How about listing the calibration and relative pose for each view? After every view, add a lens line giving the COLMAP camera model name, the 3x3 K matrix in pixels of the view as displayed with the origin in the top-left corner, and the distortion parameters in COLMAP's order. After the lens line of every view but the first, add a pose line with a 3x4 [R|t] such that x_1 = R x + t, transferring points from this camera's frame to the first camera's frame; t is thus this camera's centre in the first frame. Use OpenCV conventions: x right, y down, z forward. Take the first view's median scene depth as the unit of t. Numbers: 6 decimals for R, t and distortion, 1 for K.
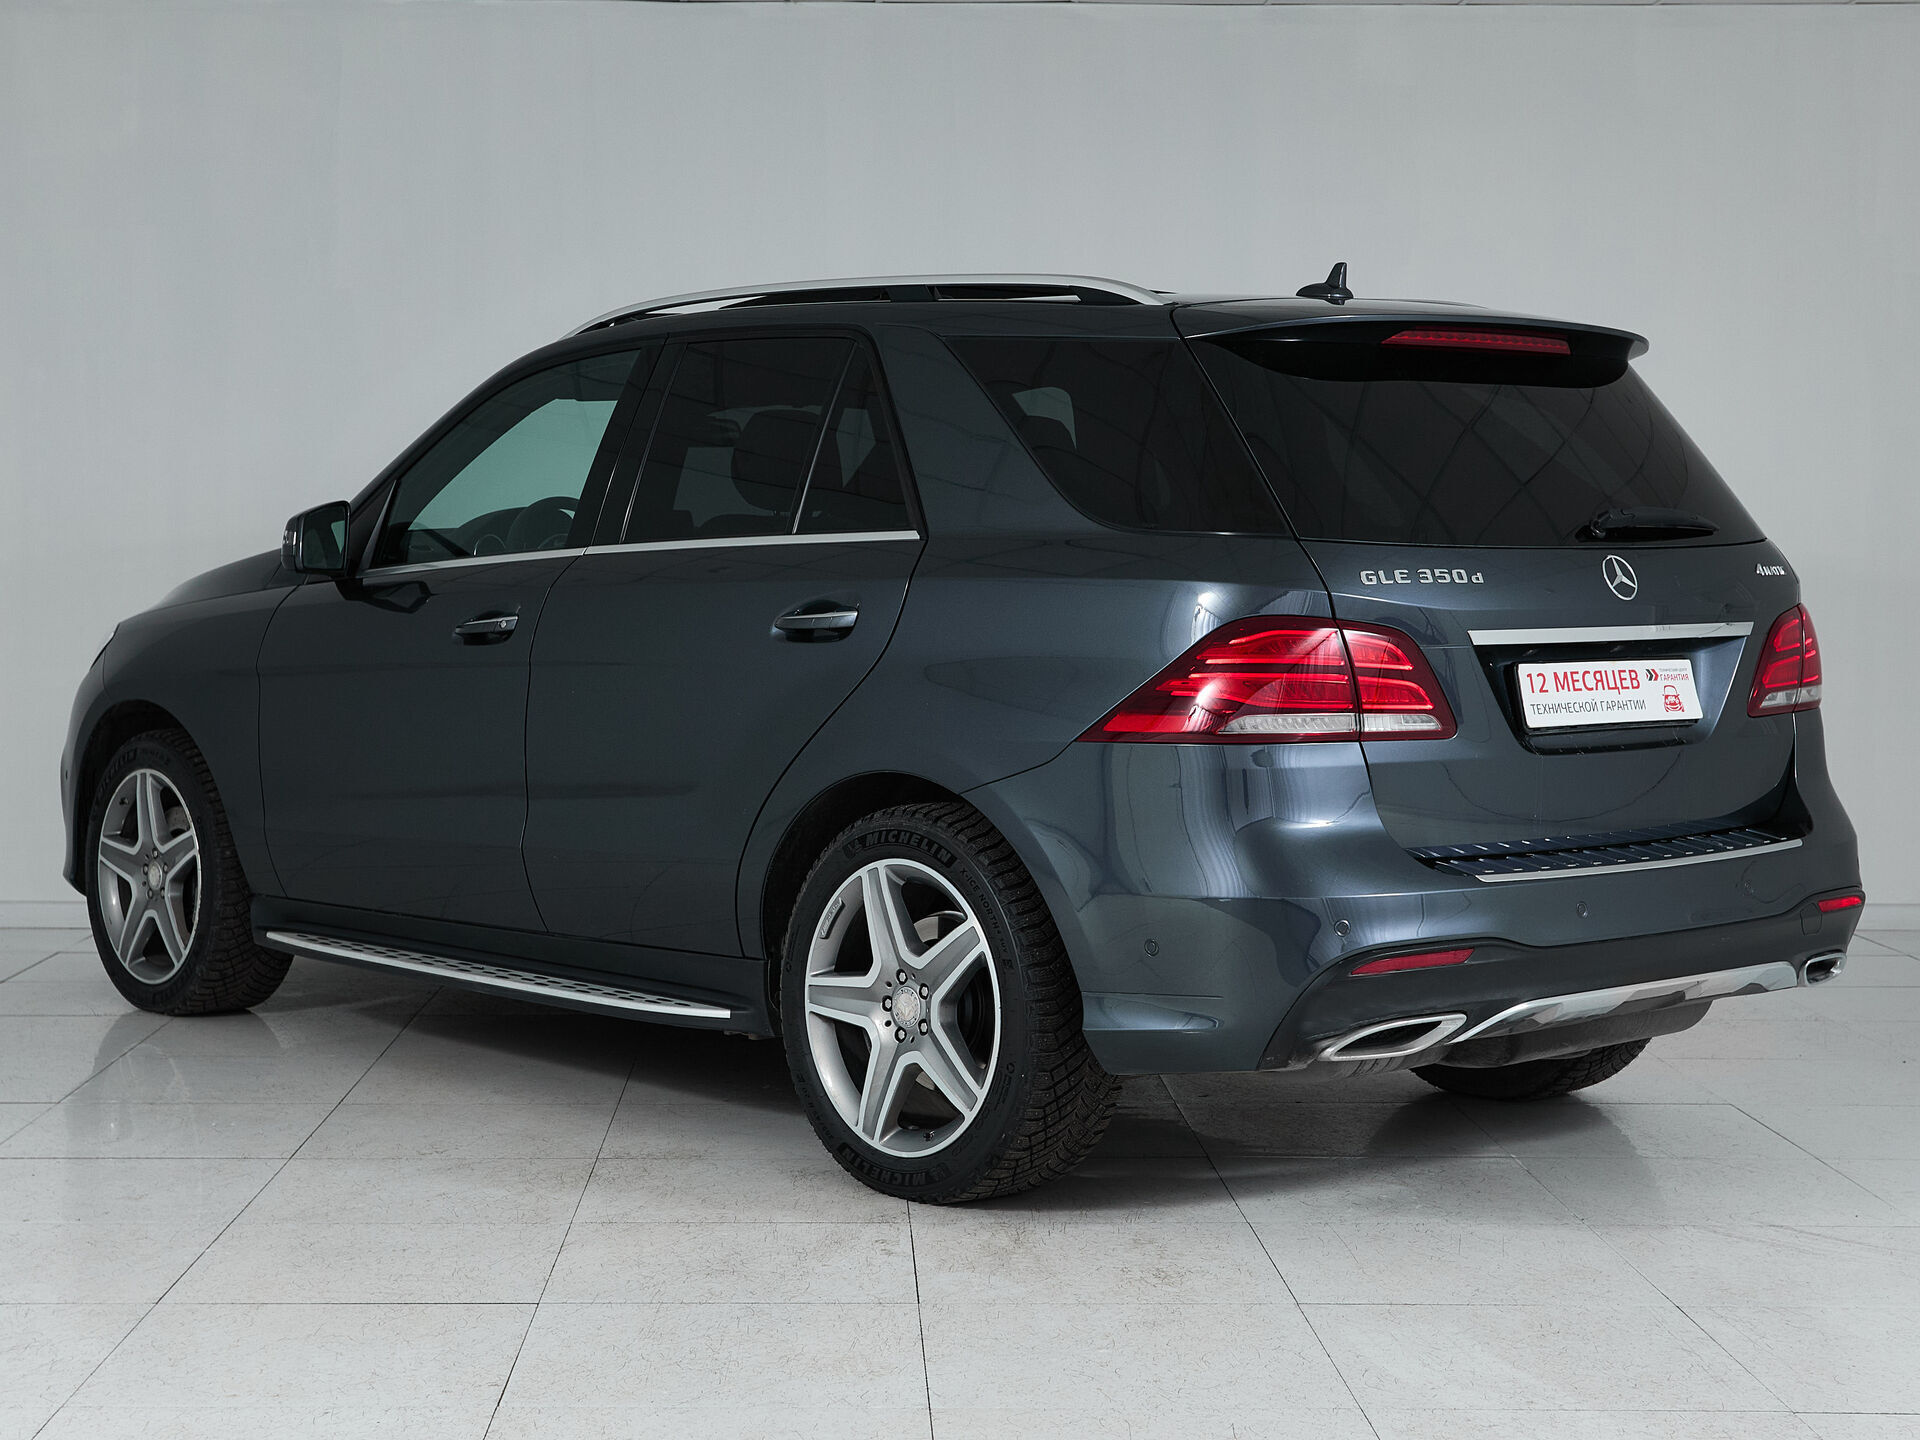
lens RADIAL K [[3158.2, 0, 960.0], [0, 3158.2, 720.0], [0, 0, 1]] dist [0.235192, 0.051249]
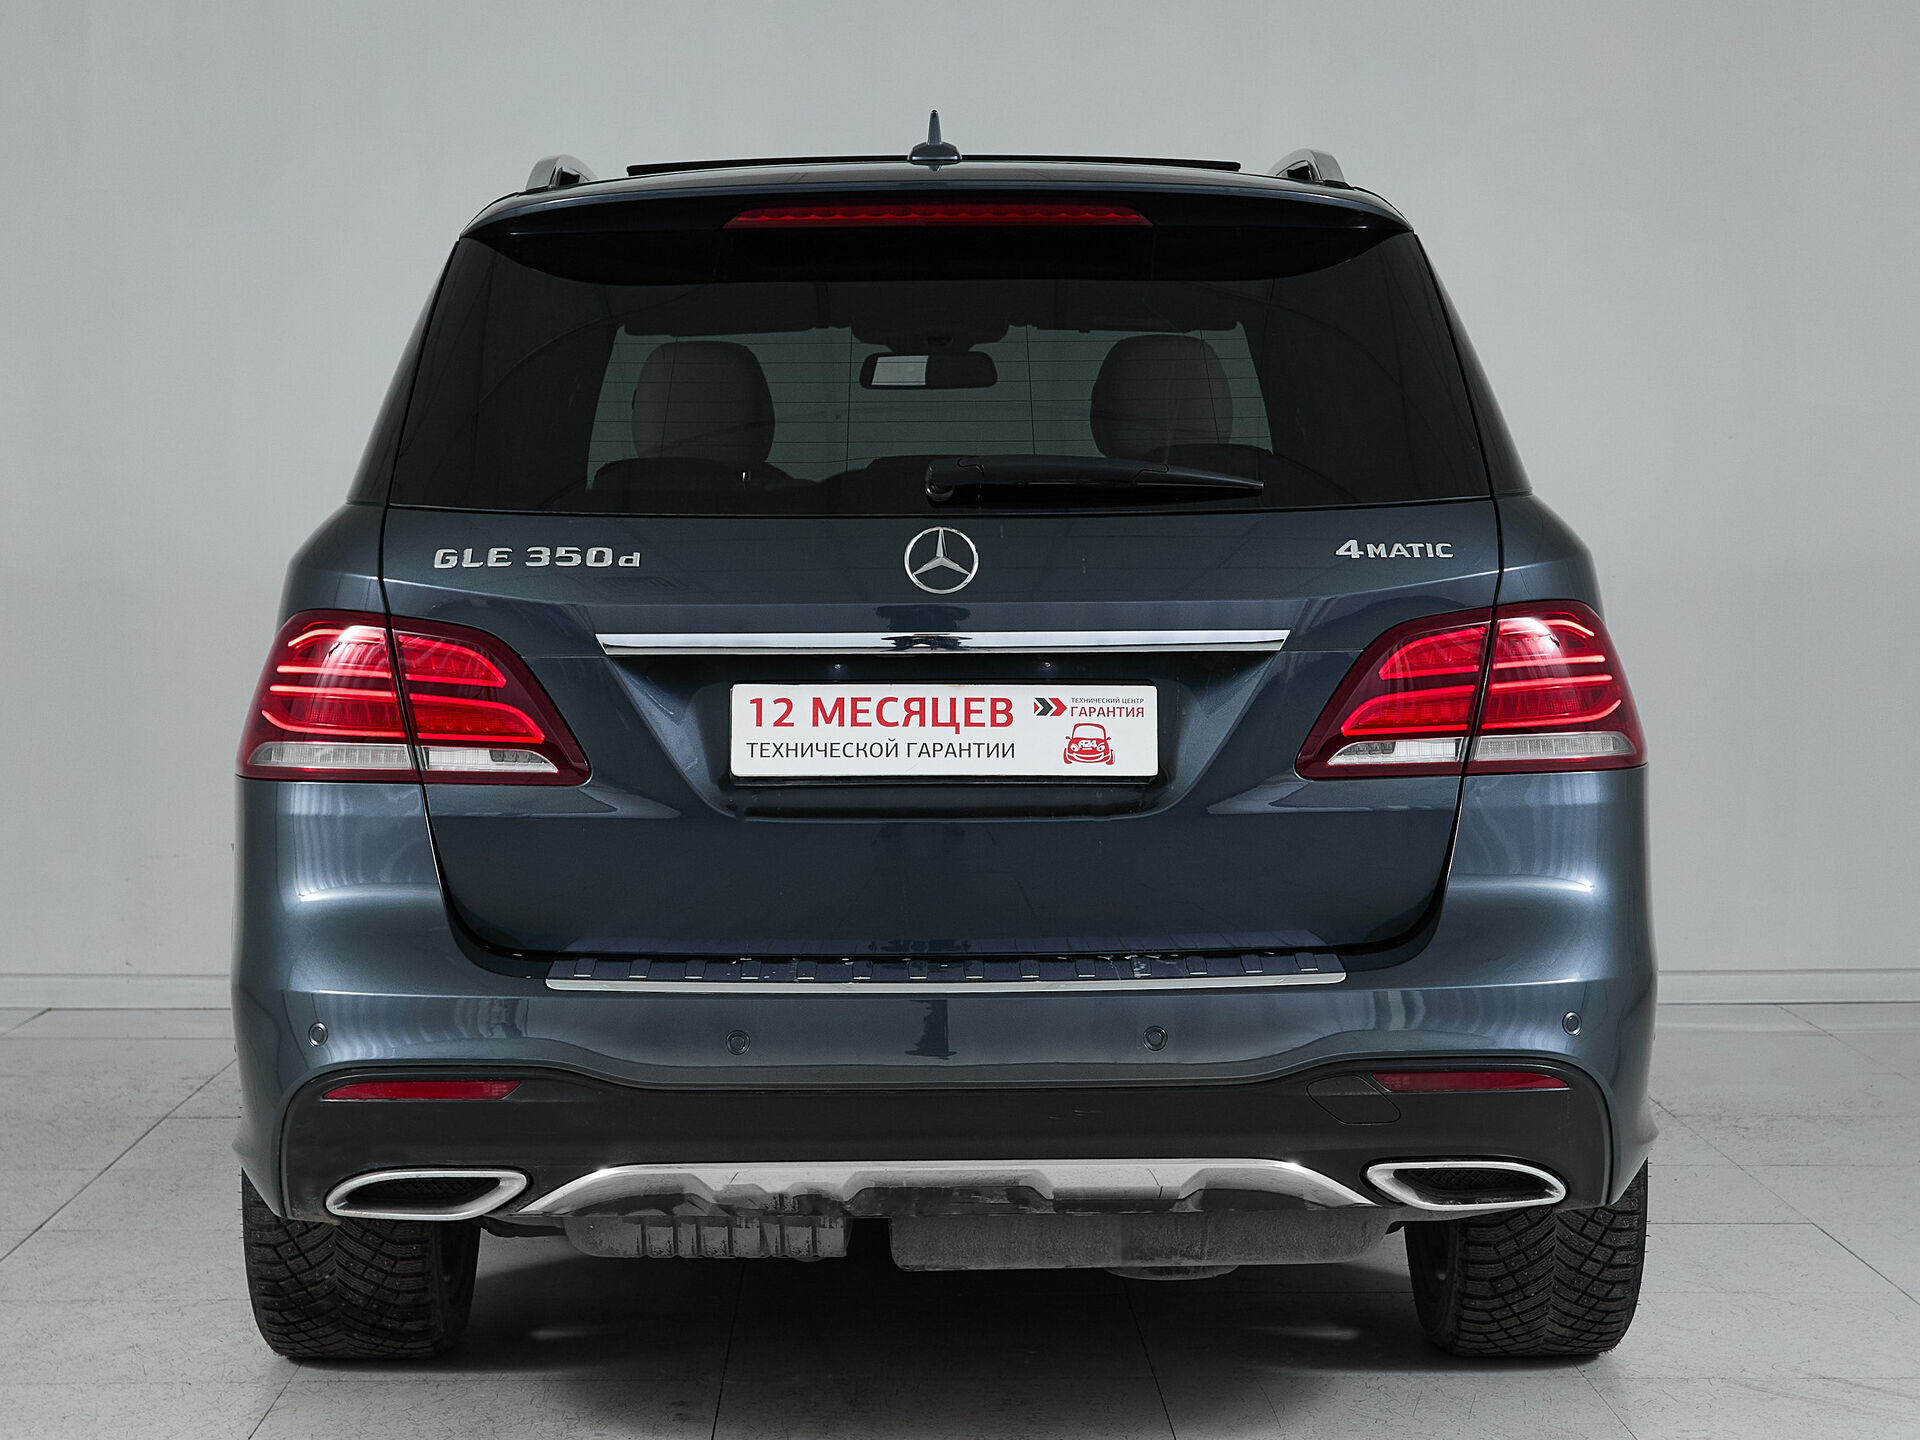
lens RADIAL K [[3246.1, 0, 960.0], [0, 3246.1, 720.0], [0, 0, 1]] dist [-0.006862, 0.110379]
pose [[0.732131, 0.041831, -0.679878, 0.701851], [-0.030266, 0.999125, 0.028880, -0.032105], [0.680491, -0.000567, 0.732756, 0.522223]]
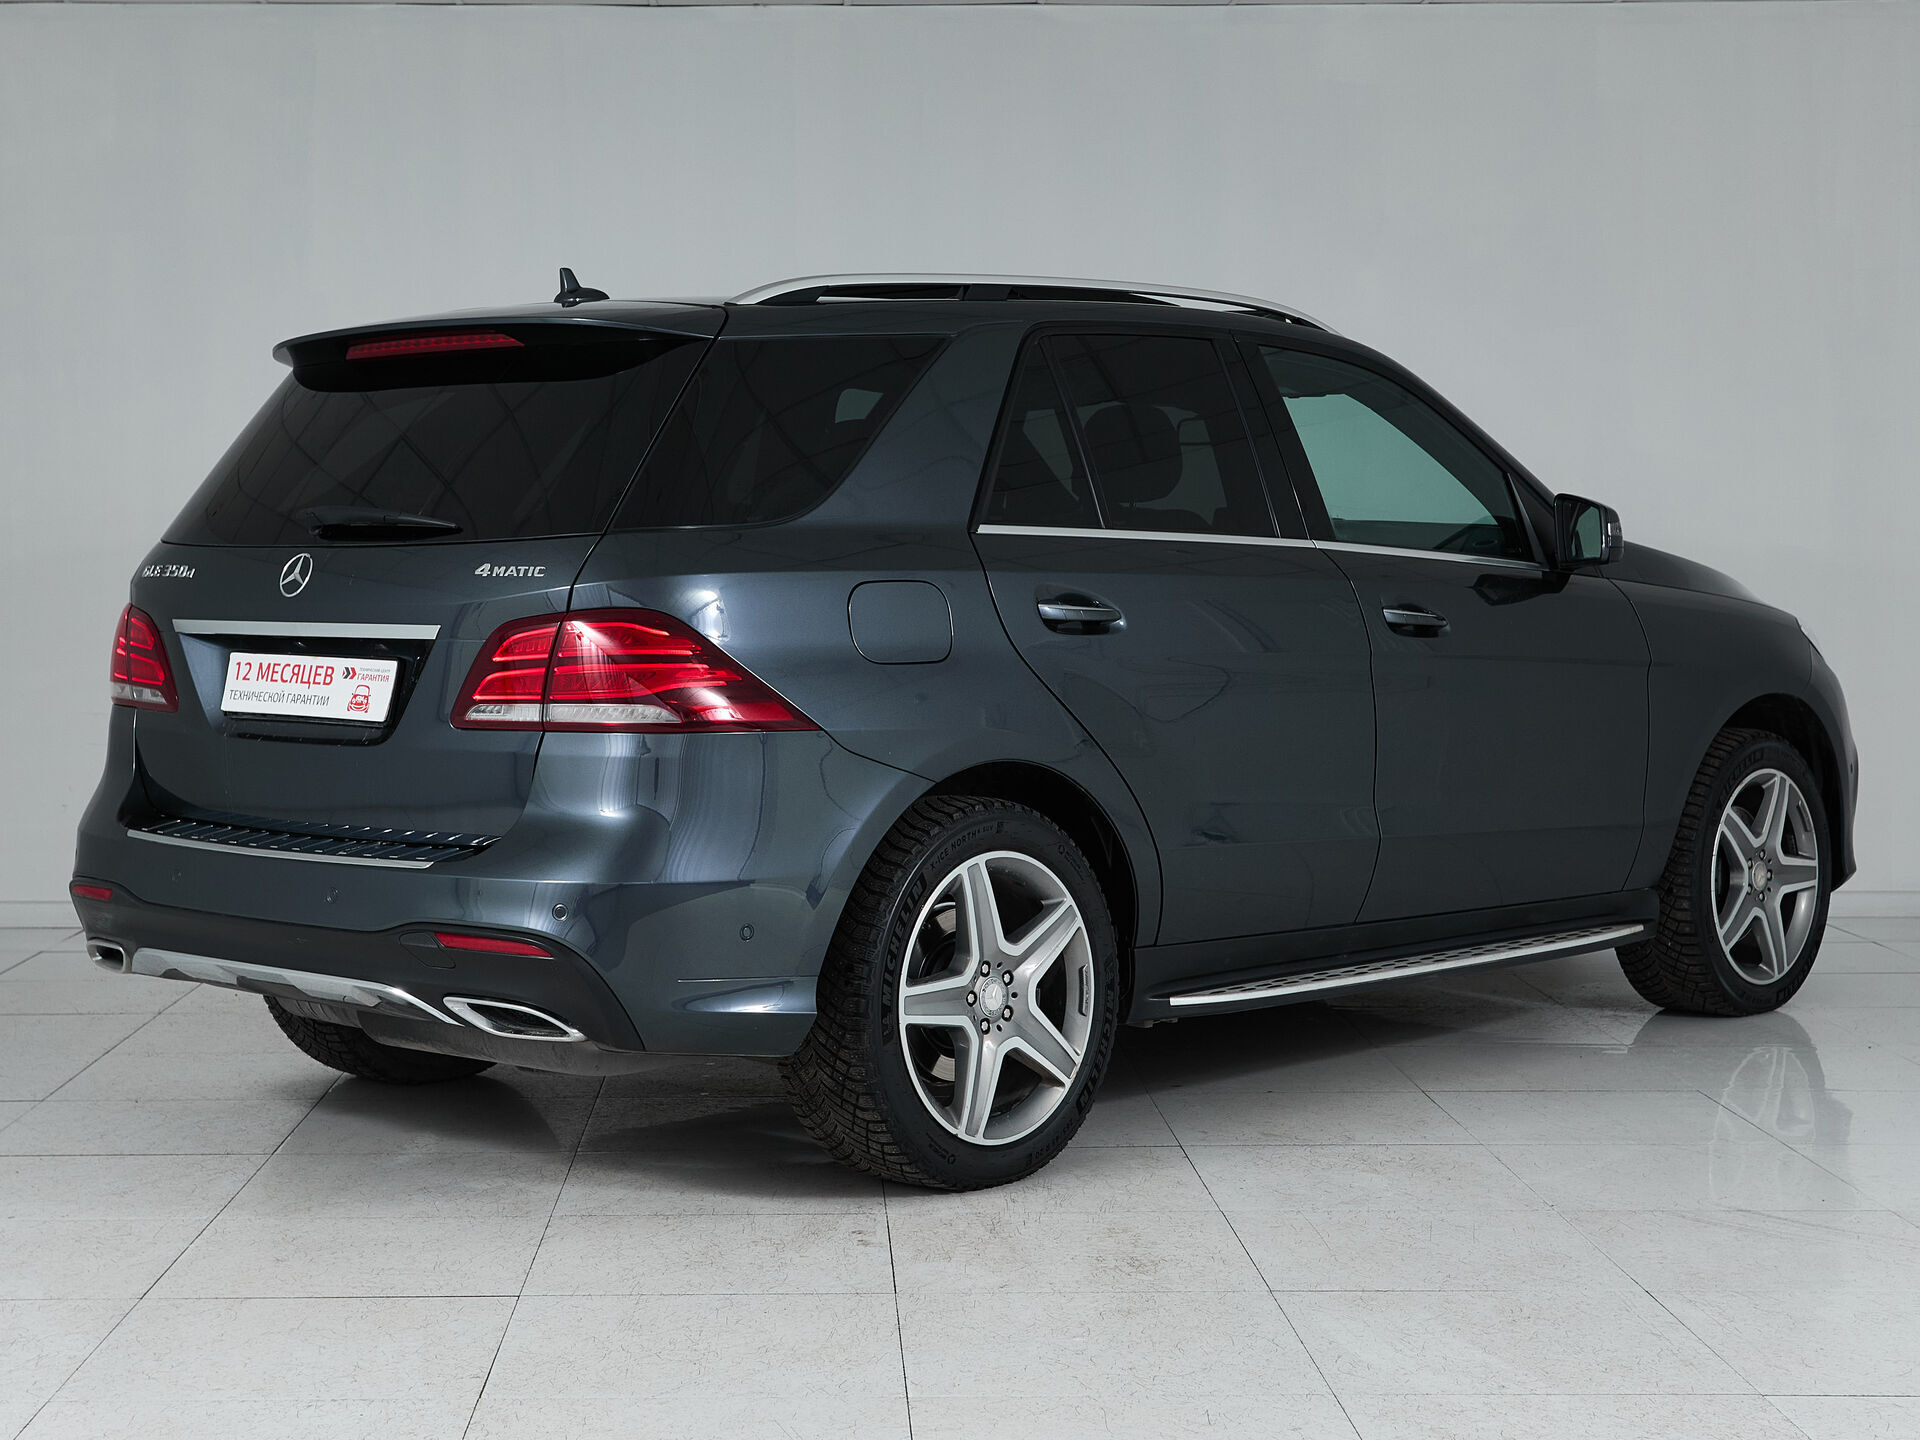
lens RADIAL K [[3246.1, 0, 960.0], [0, 3246.1, 720.0], [0, 0, 1]] dist [-0.006862, 0.110379]
pose [[0.066326, 0.058267, -0.996095, 1.313248], [-0.046320, 0.997397, 0.055258, -0.068137], [0.996722, 0.042474, 0.068852, 1.188019]]
